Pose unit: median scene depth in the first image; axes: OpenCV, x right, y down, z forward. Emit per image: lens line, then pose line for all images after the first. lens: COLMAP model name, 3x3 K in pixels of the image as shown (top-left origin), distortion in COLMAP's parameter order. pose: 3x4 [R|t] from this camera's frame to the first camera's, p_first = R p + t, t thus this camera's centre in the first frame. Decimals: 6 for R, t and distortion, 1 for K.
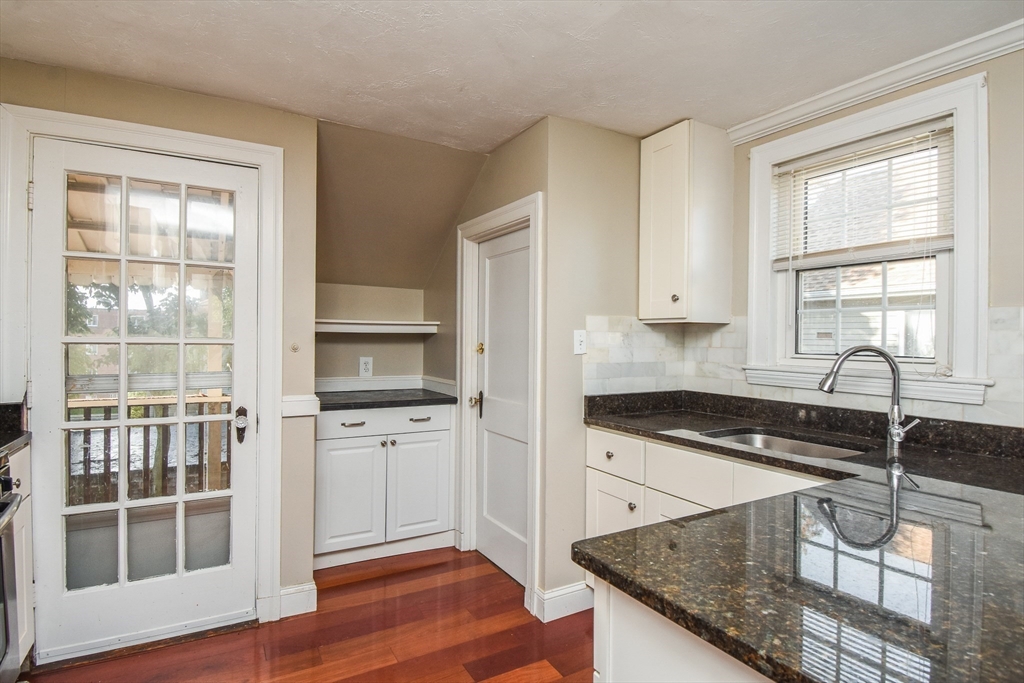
lens RADIAL K [[522.7, 0, 517.9], [0, 522.7, 341.7], [0, 0, 1]] dist [-0.014167, -0.002533]
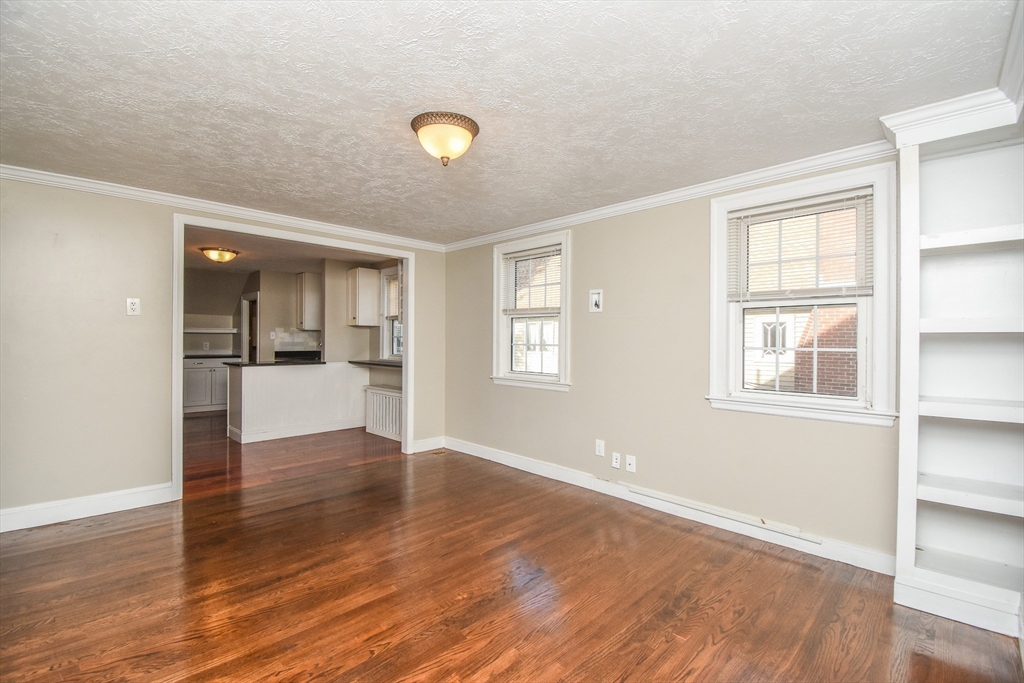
lens RADIAL K [[452.7, 0, 519.2], [0, 452.7, 341.6], [0, 0, 1]] dist [-0.002107, -0.007508]
pose [[0.964865, -0.001886, 0.262740, 0.876970], [0.002959, 0.999989, -0.003691, 0.054492], [-0.262730, 0.004339, 0.964860, -2.223844]]
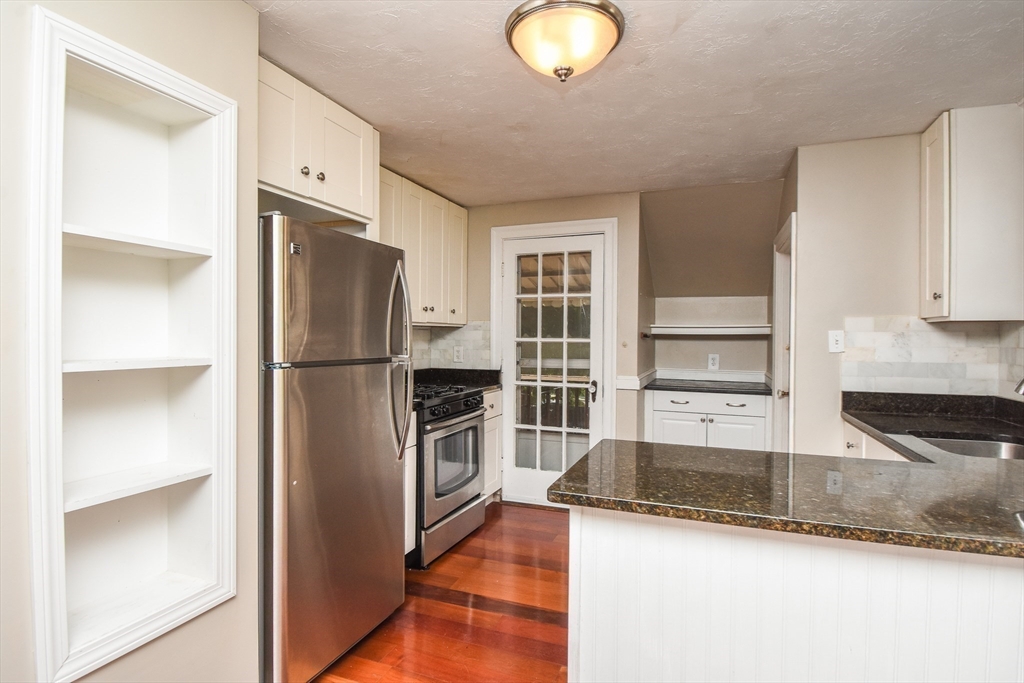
lens RADIAL K [[522.7, 0, 509.9], [0, 522.7, 338.4], [0, 0, 1]] dist [-0.014167, -0.002533]
pose [[0.619169, -0.002313, -0.785254, 0.540837], [-0.003965, 0.999974, -0.006072, 0.003316], [0.785248, 0.006873, 0.619144, -0.208217]]
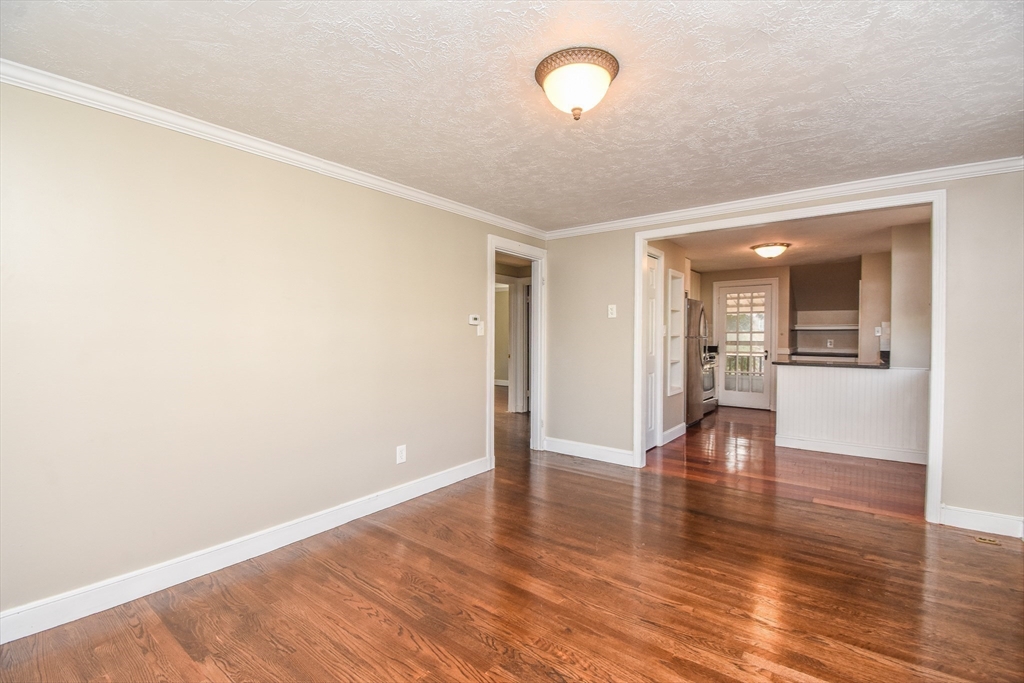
lens RADIAL K [[452.7, 0, 506.0], [0, 452.7, 339.4], [0, 0, 1]] dist [-0.002107, -0.007508]
pose [[0.366059, 0.001175, -0.930591, 1.597866], [-0.007070, 0.999974, -0.001519, 0.058972], [0.930565, 0.007135, 0.366058, -1.701322]]
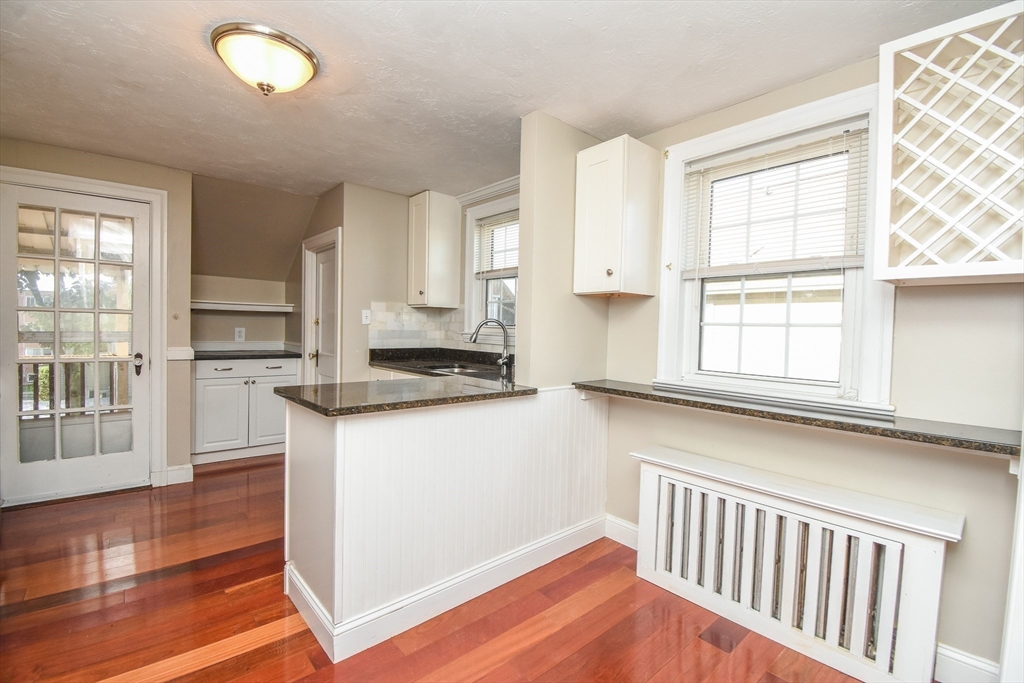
lens RADIAL K [[452.7, 0, 516.8], [0, 452.7, 340.5], [0, 0, 1]] dist [-0.002107, -0.007508]
pose [[0.981086, 0.008303, 0.193396, 0.309367], [-0.013875, 0.999526, 0.027472, 0.028712], [-0.193076, -0.029635, 0.980736, -0.527055]]
